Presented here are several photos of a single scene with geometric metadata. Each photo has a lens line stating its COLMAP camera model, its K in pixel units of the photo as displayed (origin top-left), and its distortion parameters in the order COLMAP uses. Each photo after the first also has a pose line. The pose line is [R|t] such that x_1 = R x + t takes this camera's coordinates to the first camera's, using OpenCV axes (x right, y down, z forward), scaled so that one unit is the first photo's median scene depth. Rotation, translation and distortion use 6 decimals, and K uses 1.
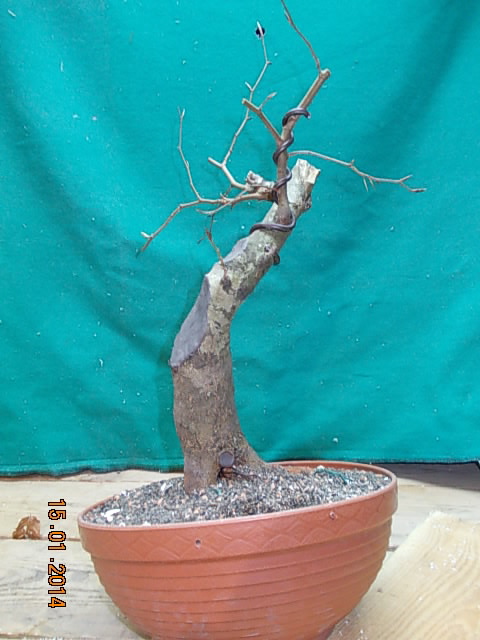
lens RADIAL K [[521.8, 0, 233.7], [0, 521.8, 313.9], [0, 0, 1]] dist [-0.029384, -0.010691]
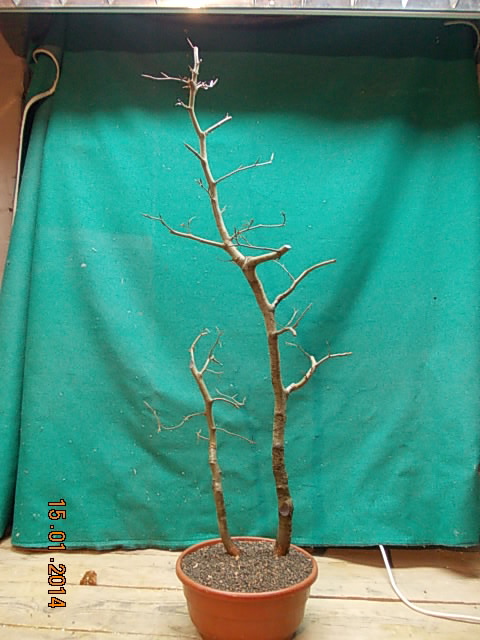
lens RADIAL K [[521.8, 0, 236.9], [0, 521.8, 311.0], [0, 0, 1]] dist [-0.029384, -0.010691]
pose [[0.999555, 0.029765, 0.002075, 0.023820], [-0.028772, 0.979942, -0.197193, -0.075166], [-0.007903, 0.197046, 0.980362, -0.577495]]
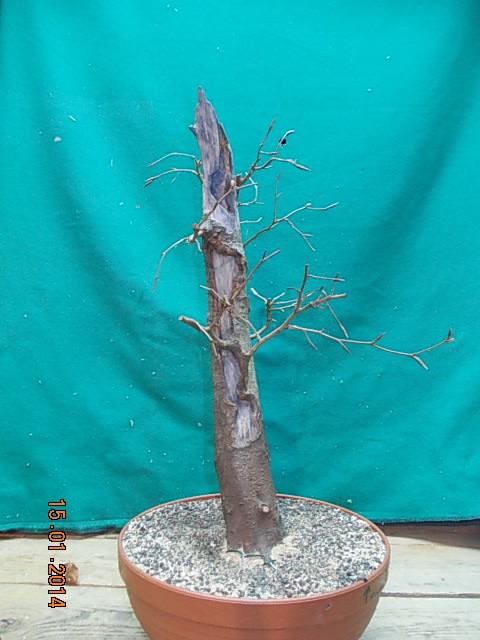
lens RADIAL K [[521.8, 0, 236.8], [0, 521.8, 313.2], [0, 0, 1]] dist [-0.029384, -0.010691]
pose [[0.998984, 0.027621, 0.035601, -0.083525], [-0.020977, 0.984333, -0.175064, 0.054394], [-0.039879, 0.174140, 0.983913, -0.104188]]
